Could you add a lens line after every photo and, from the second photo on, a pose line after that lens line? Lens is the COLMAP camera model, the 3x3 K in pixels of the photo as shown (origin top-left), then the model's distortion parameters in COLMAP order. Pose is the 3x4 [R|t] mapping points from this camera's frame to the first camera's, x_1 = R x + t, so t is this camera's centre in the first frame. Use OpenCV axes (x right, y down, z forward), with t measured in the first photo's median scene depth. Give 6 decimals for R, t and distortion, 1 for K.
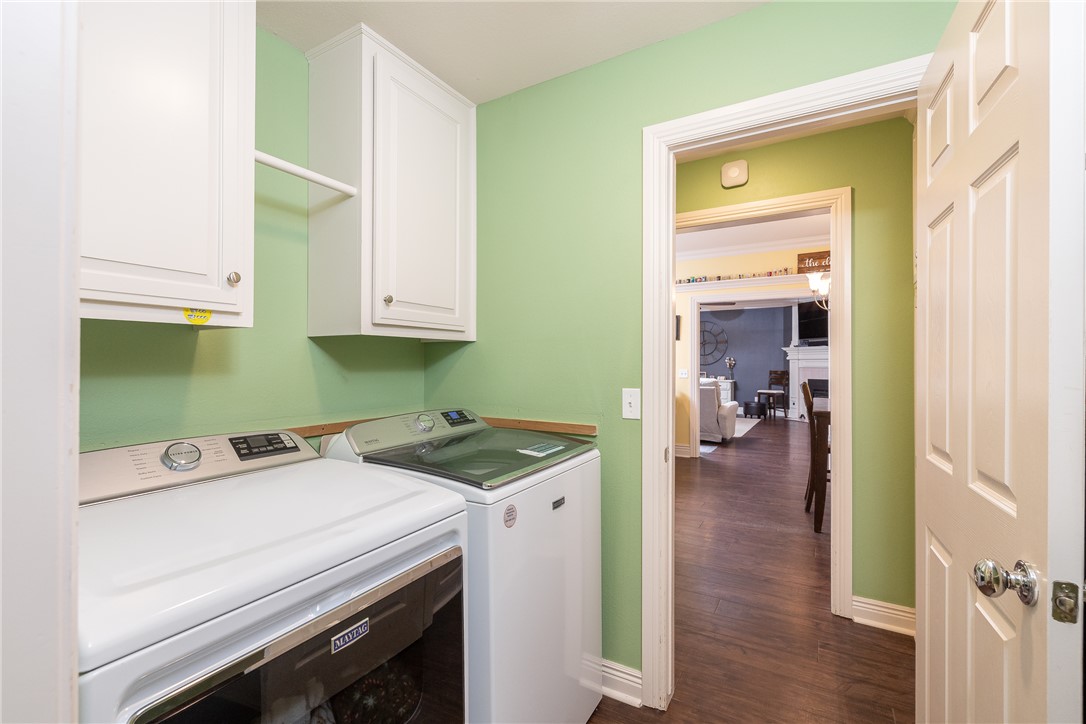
lens RADIAL K [[467.6, 0, 542.6], [0, 467.6, 359.4], [0, 0, 1]] dist [0.003226, 0.000300]
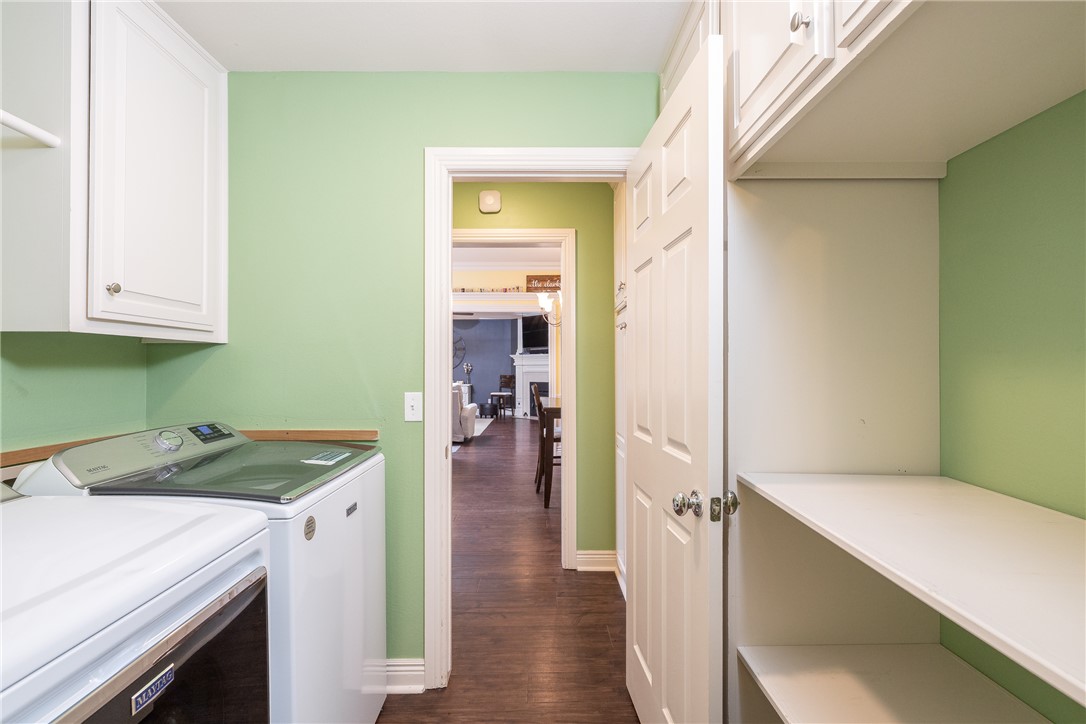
lens RADIAL K [[461.5, 0, 538.6], [0, 461.5, 362.7], [0, 0, 1]] dist [-0.000310, 0.000363]
pose [[0.858103, 0.003292, 0.513468, -0.096971], [-0.000630, 0.999985, -0.005359, 0.001423], [-0.513478, 0.004275, 0.858092, -0.030773]]
